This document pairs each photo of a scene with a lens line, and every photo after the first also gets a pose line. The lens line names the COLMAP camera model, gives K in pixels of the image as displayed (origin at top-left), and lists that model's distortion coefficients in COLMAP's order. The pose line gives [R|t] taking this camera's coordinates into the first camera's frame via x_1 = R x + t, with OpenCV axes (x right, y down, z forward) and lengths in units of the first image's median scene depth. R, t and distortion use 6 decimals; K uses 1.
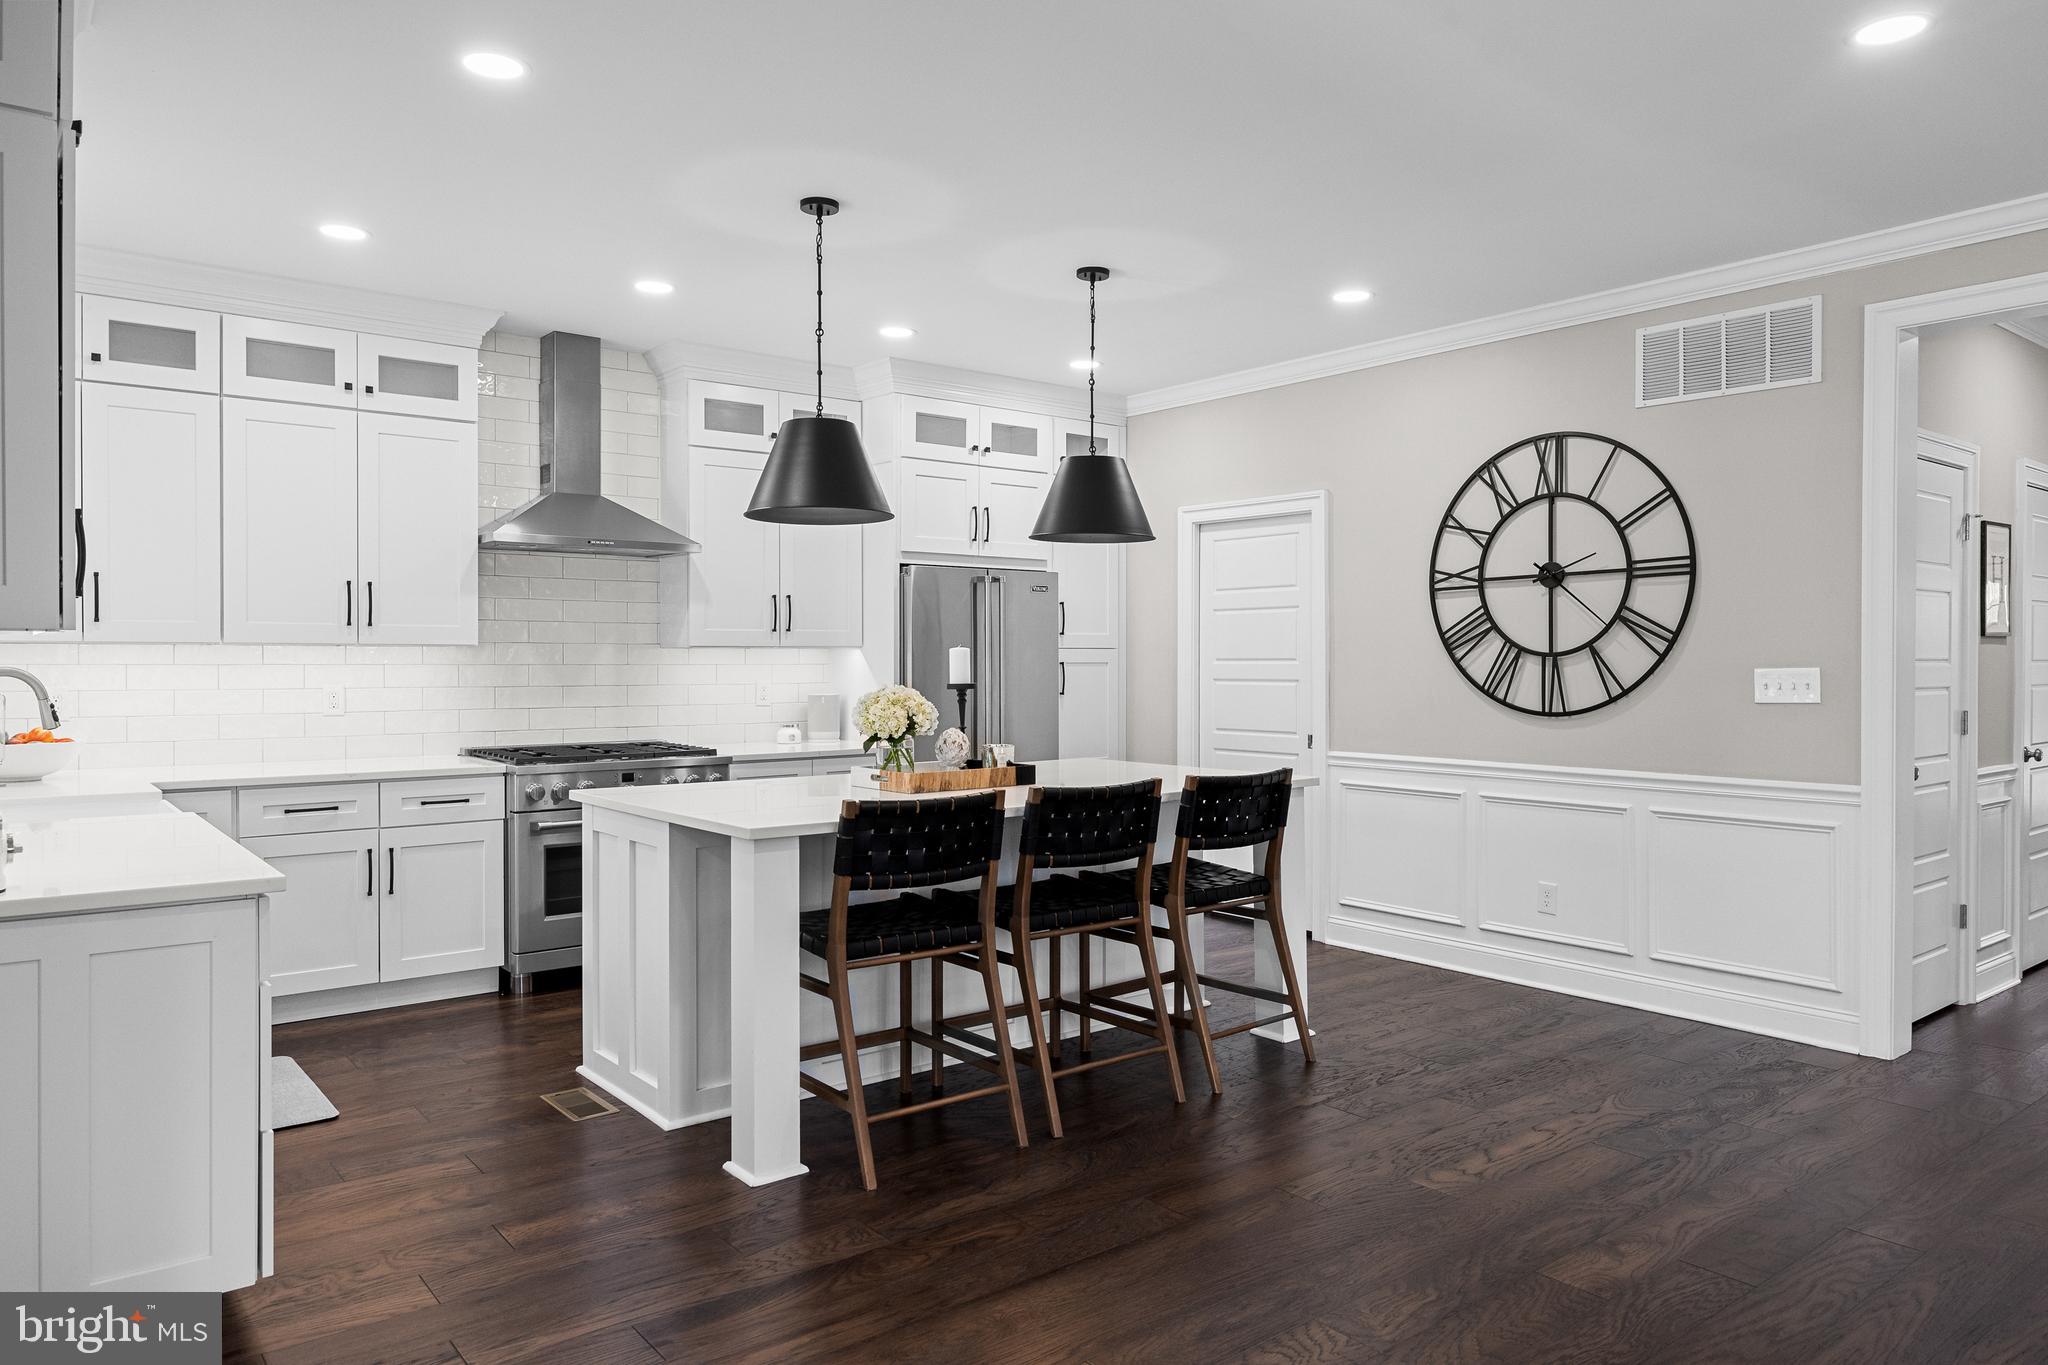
lens RADIAL K [[1312.2, 0, 1045.9], [0, 1312.2, 677.0], [0, 0, 1]] dist [0.002562, 0.004490]
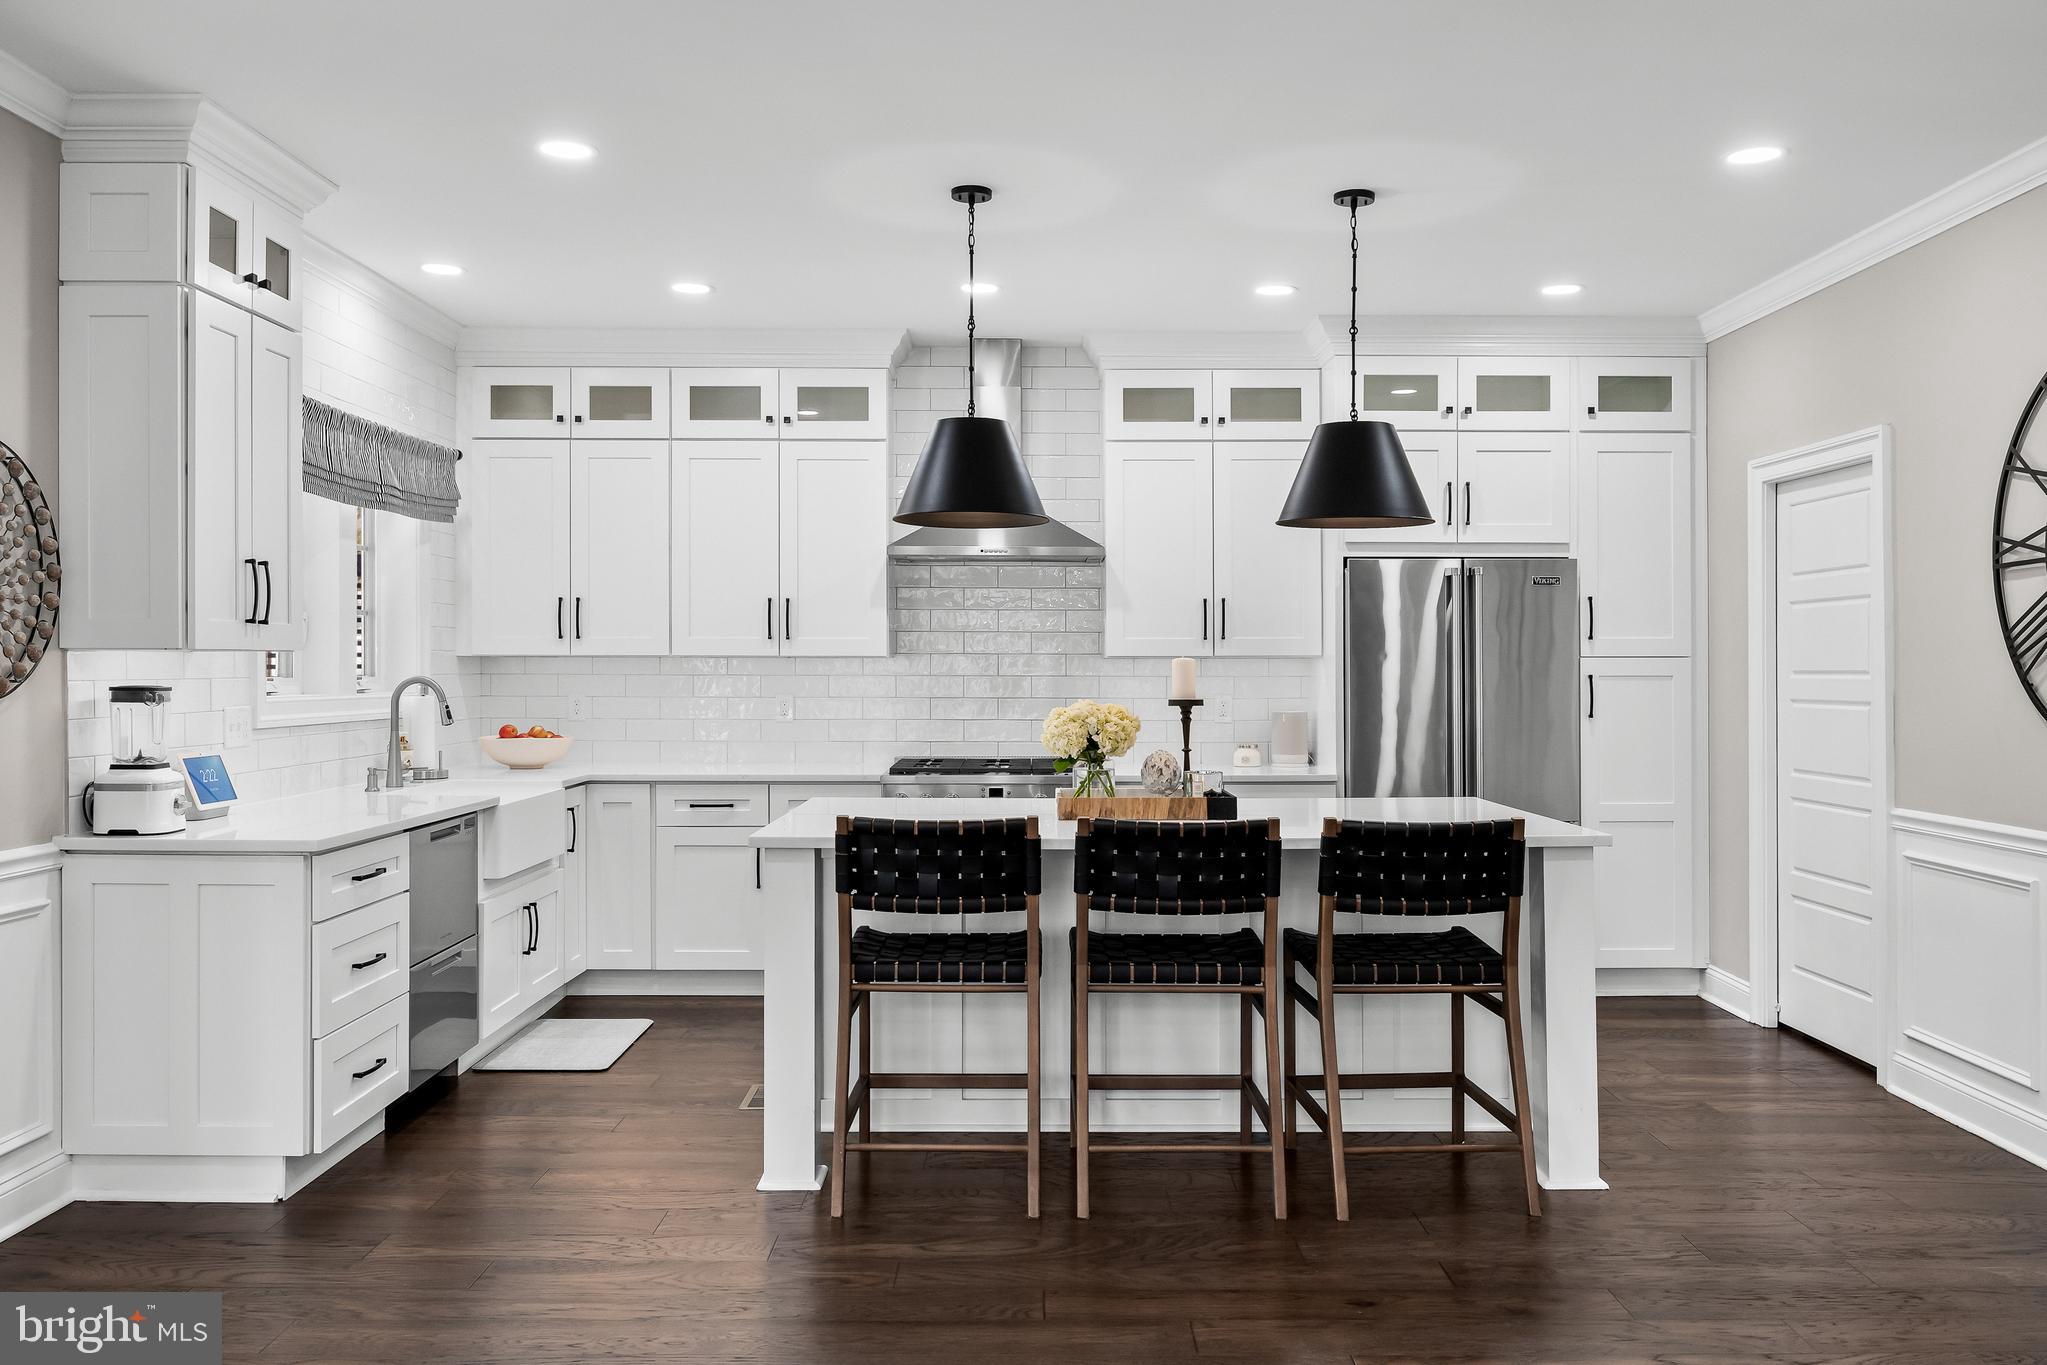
lens RADIAL K [[1605.5, 0, 1092.6], [0, 1605.5, 664.4], [0, 0, 1]] dist [-0.012298, 0.004129]
pose [[0.792563, 0.000084, -0.609790, 0.478752], [-0.010535, 0.999853, -0.013556, -0.002725], [0.609699, 0.017169, 0.792447, 0.110437]]
